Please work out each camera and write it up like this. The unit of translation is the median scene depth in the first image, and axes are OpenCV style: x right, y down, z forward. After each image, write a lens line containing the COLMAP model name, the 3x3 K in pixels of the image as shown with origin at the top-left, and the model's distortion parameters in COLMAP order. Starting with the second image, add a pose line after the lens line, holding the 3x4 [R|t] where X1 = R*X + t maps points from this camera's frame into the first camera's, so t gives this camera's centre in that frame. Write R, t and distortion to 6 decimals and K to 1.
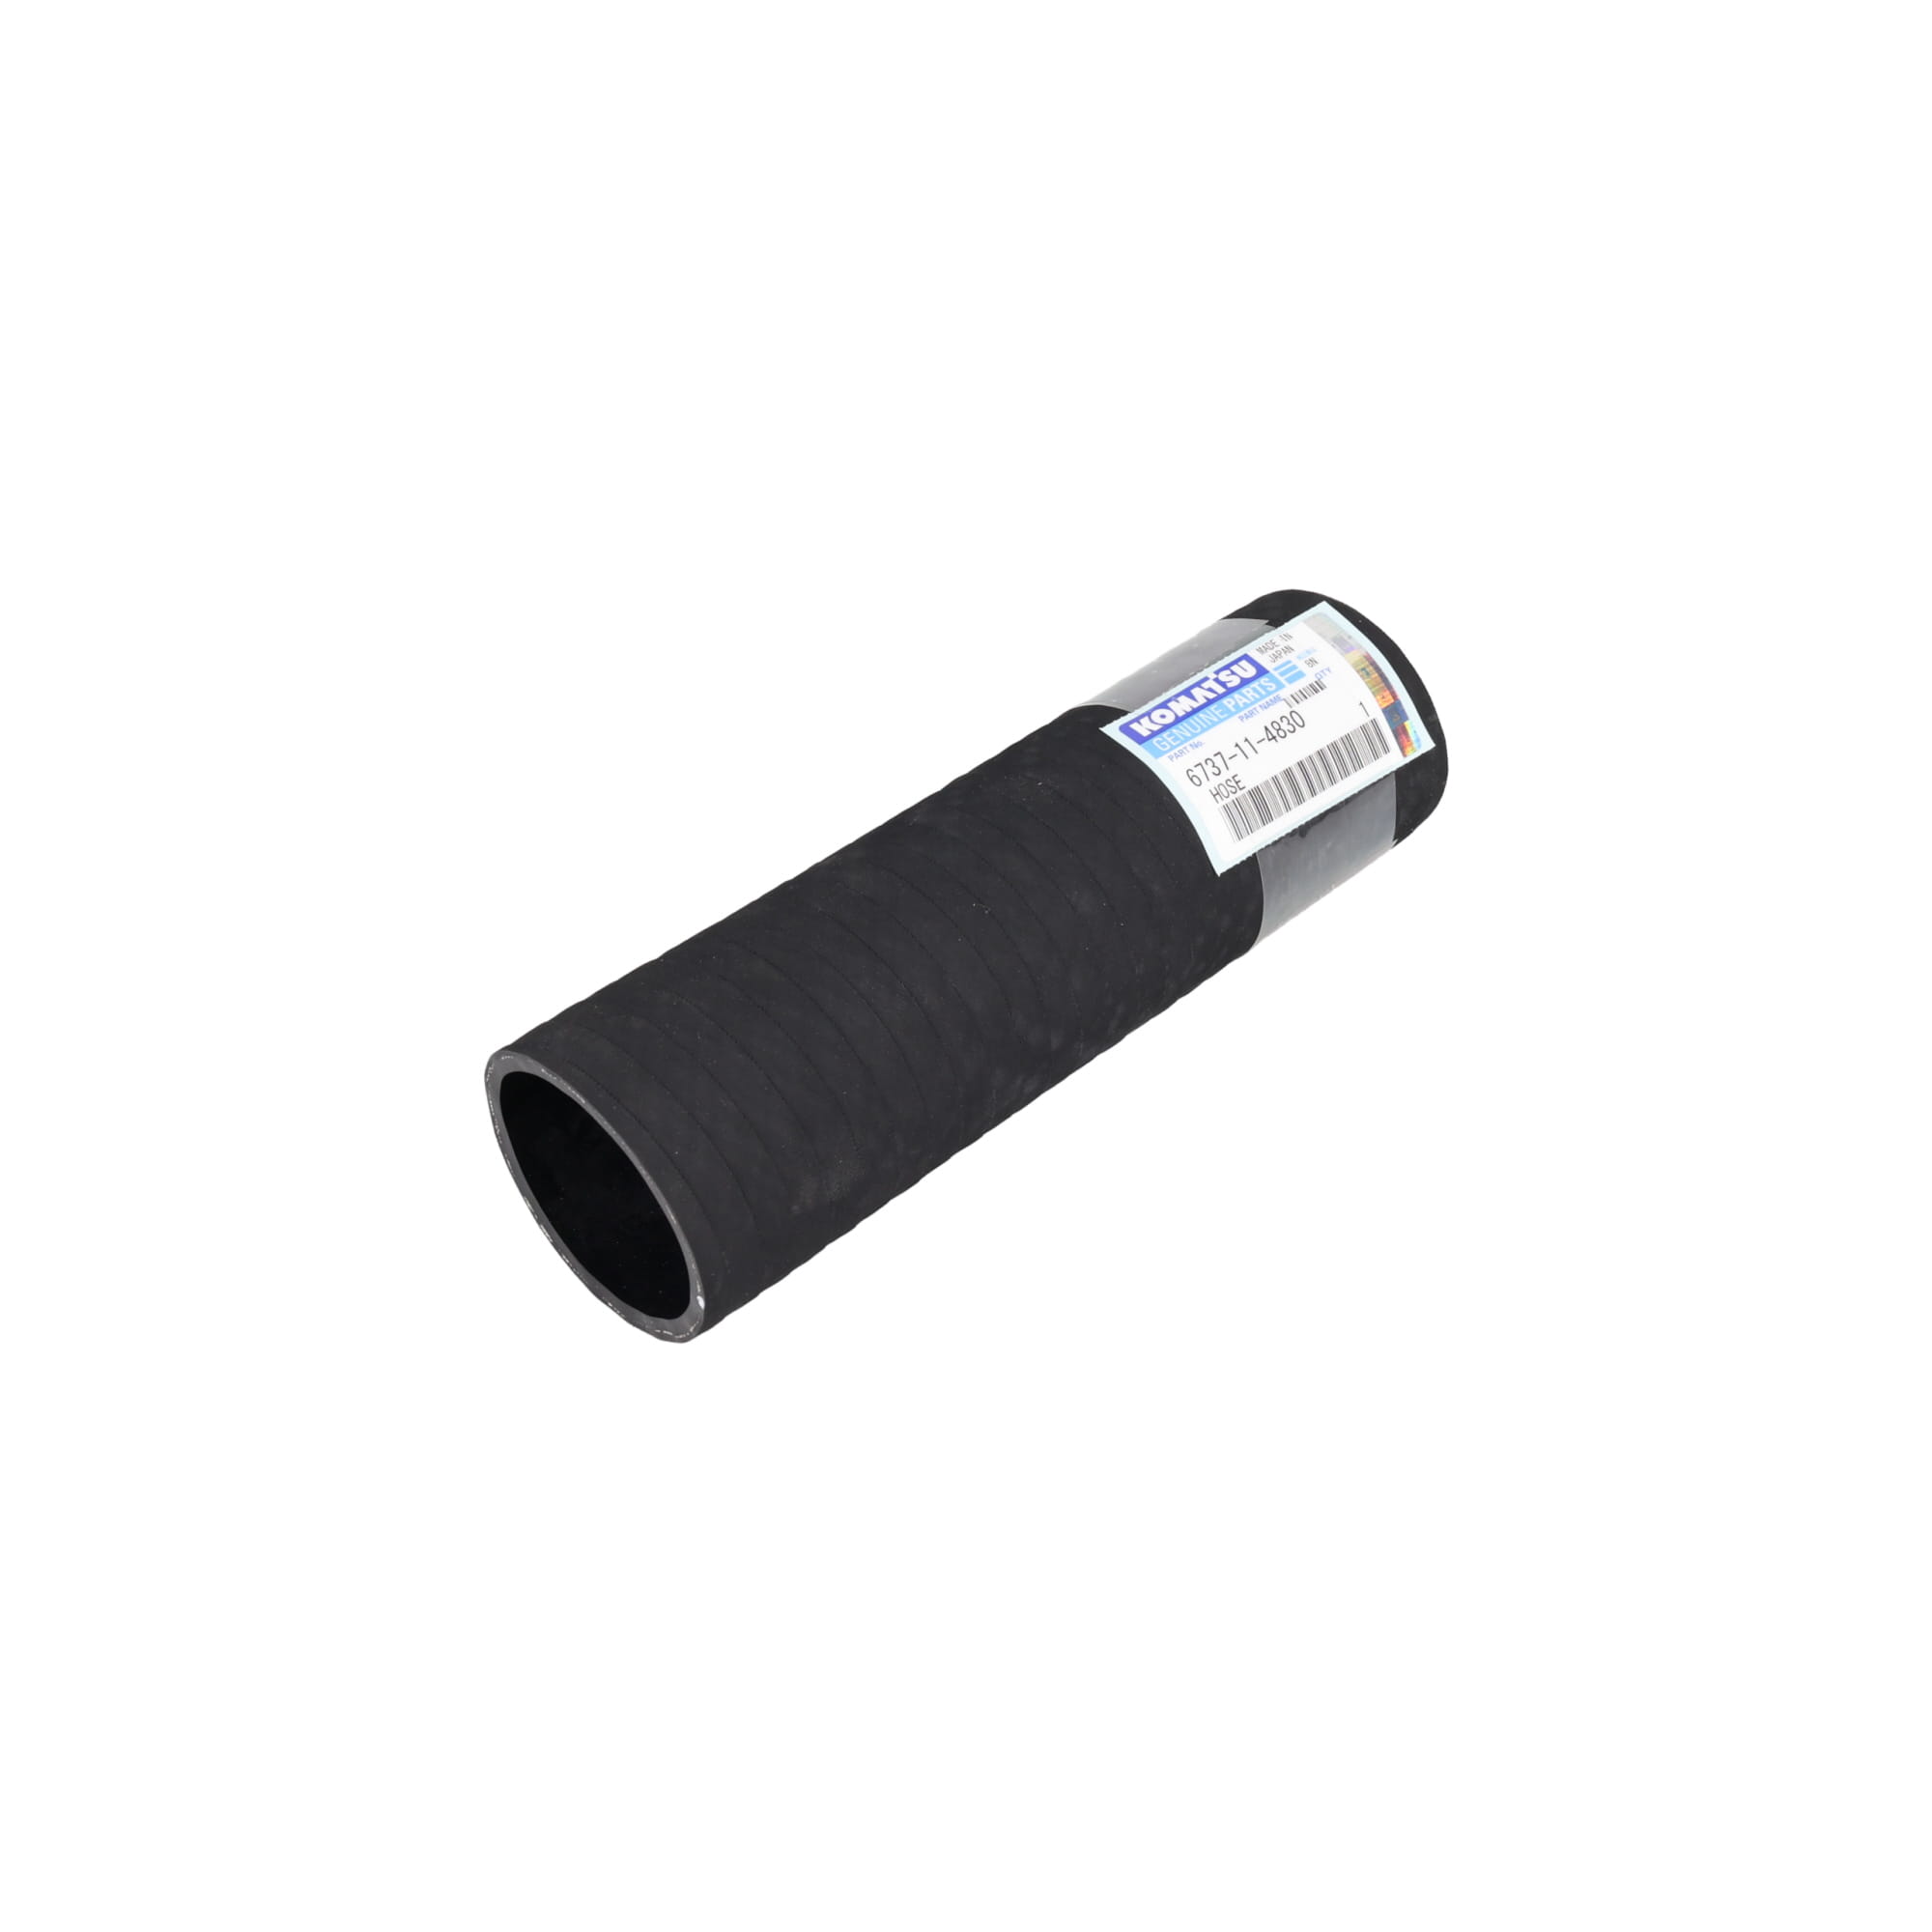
lens RADIAL K [[2400.1, 0, 965.2], [0, 2400.1, 962.6], [0, 0, 1]] dist [0.079574, 0.000000]
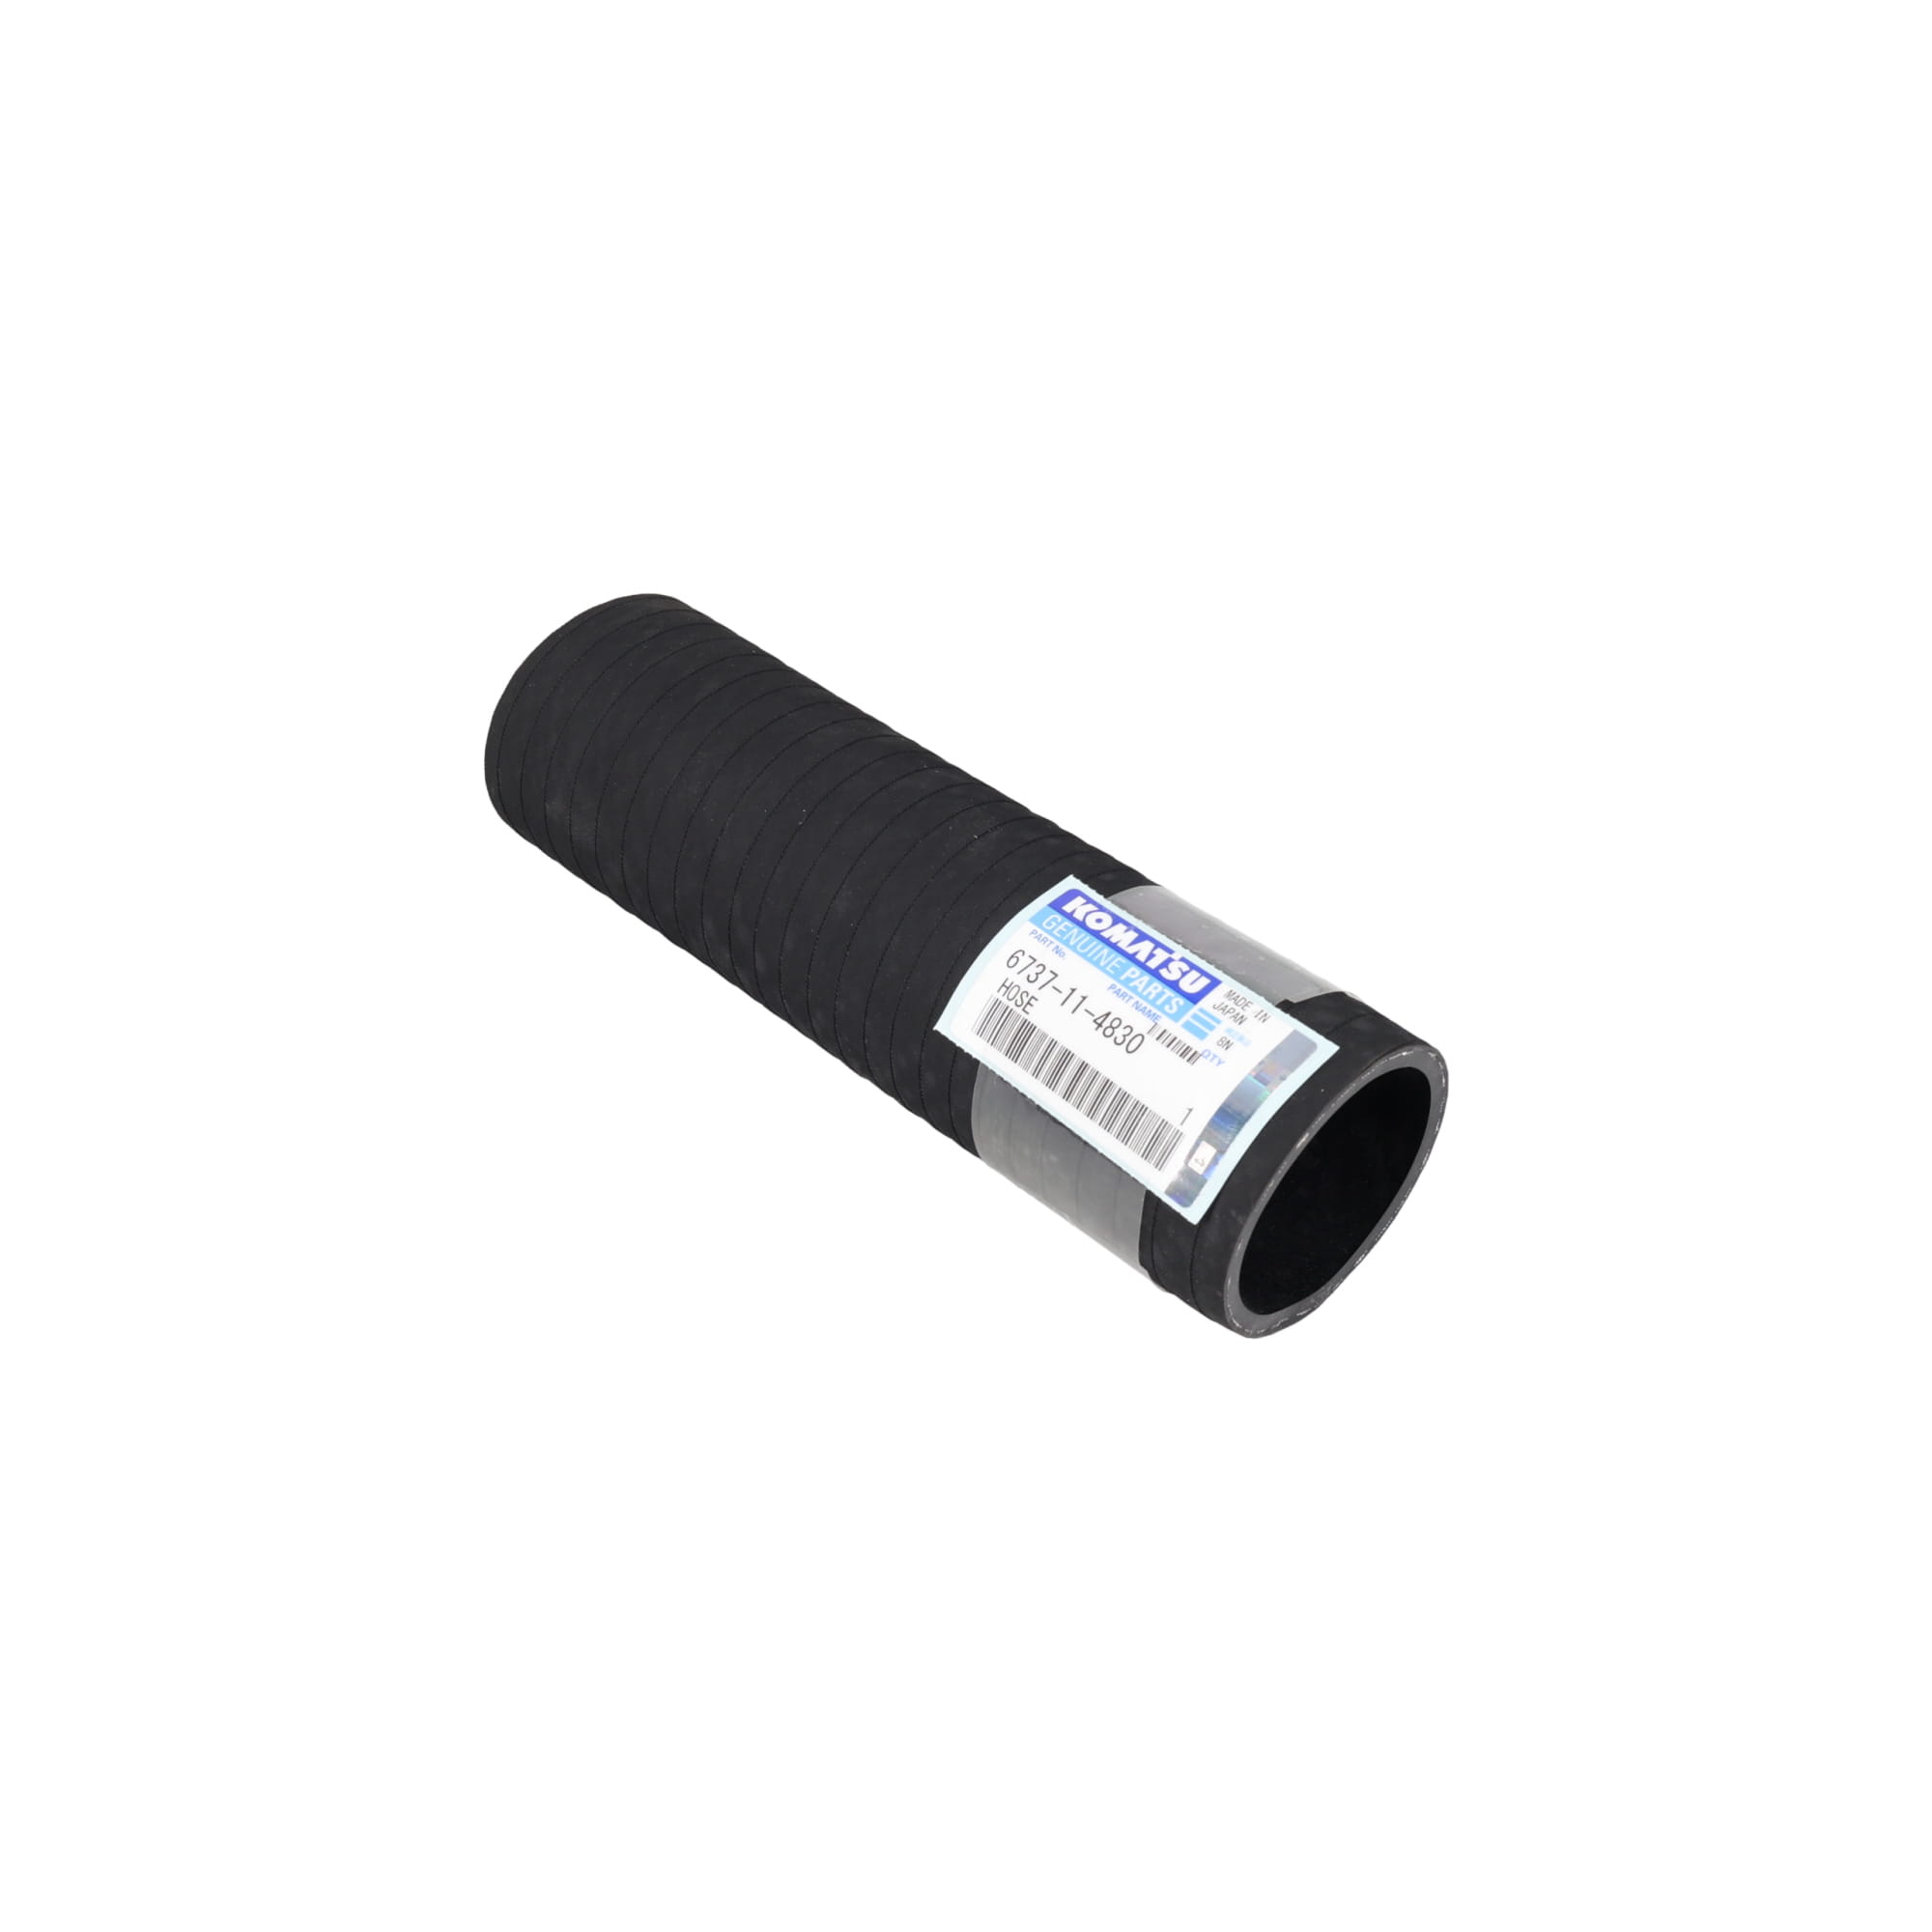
lens RADIAL K [[2400.1, 0, 968.8], [0, 2400.1, 972.8], [0, 0, 1]] dist [0.079574, 0.000000]
pose [[0.043794, 0.694718, -0.717947, 0.733536], [-0.662020, 0.558385, 0.499936, -0.504743], [0.748206, 0.453401, 0.484371, 0.530214]]
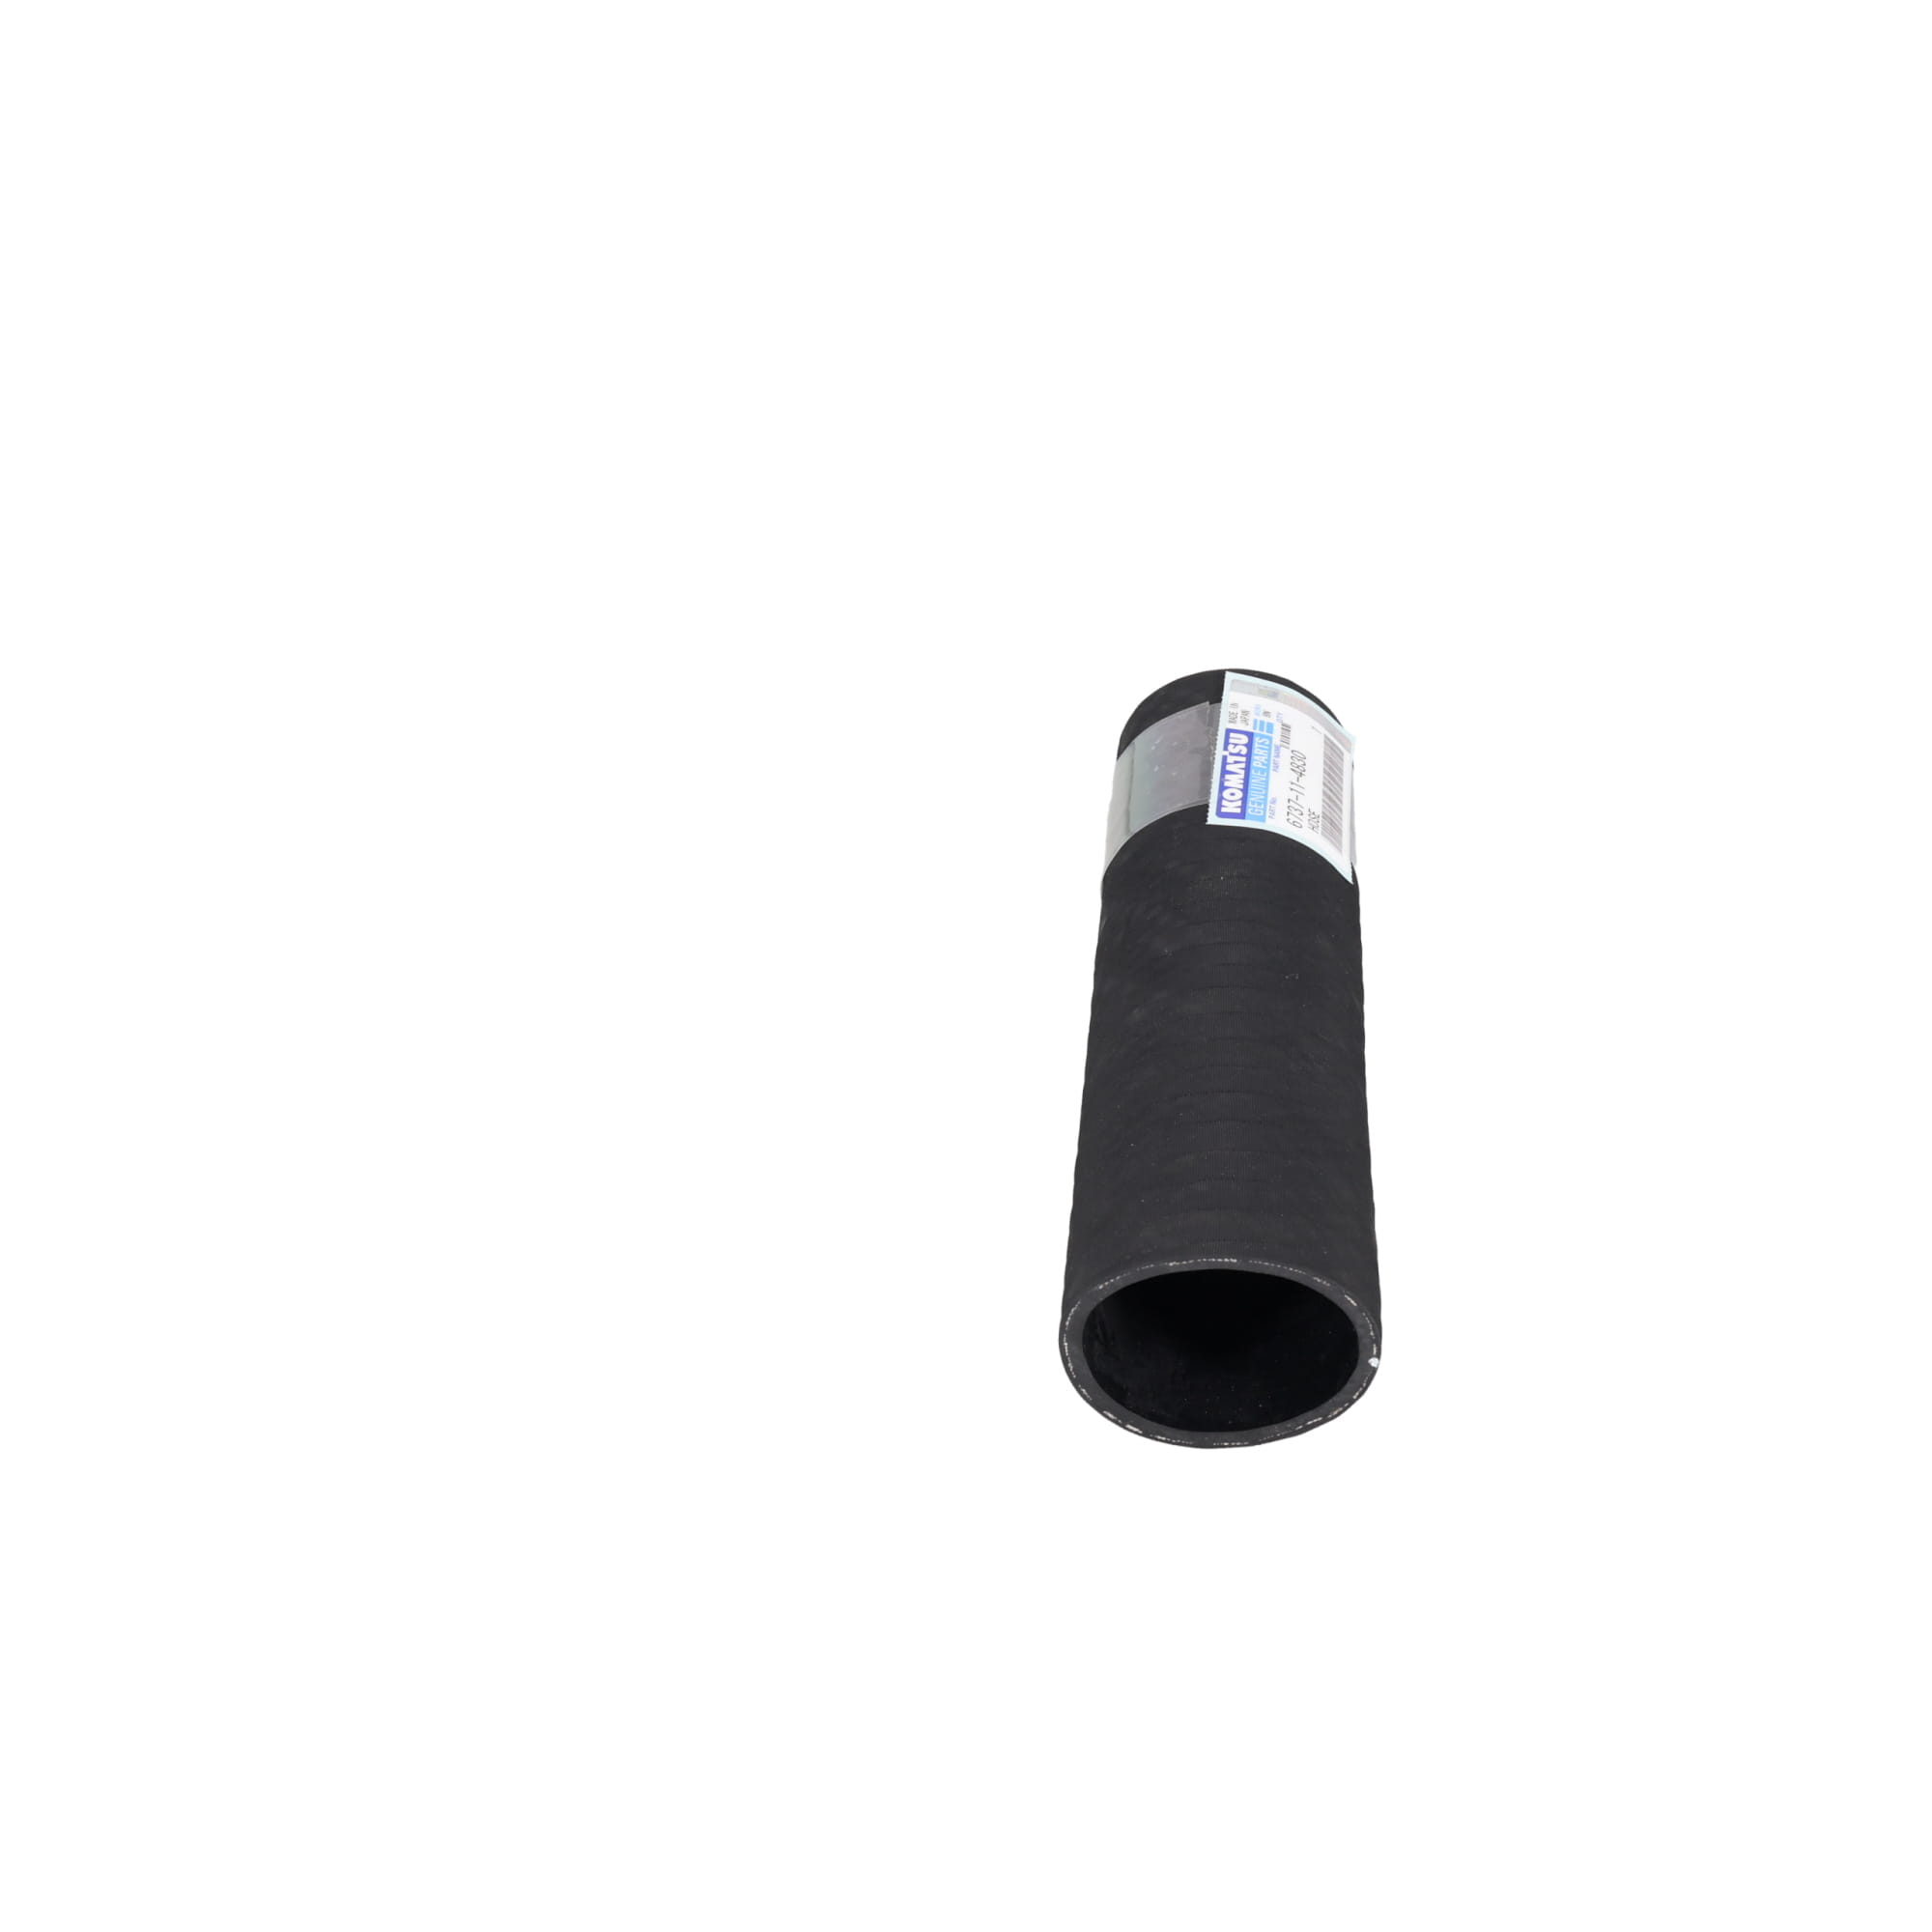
lens RADIAL K [[2400.1, 0, 966.6], [0, 2400.1, 973.0], [0, 0, 1]] dist [0.079574, 0.000000]
pose [[0.756386, -0.440218, 0.483827, -0.631887], [0.477289, 0.877208, 0.051977, -0.148370], [-0.447298, 0.191611, 0.873619, 0.027394]]
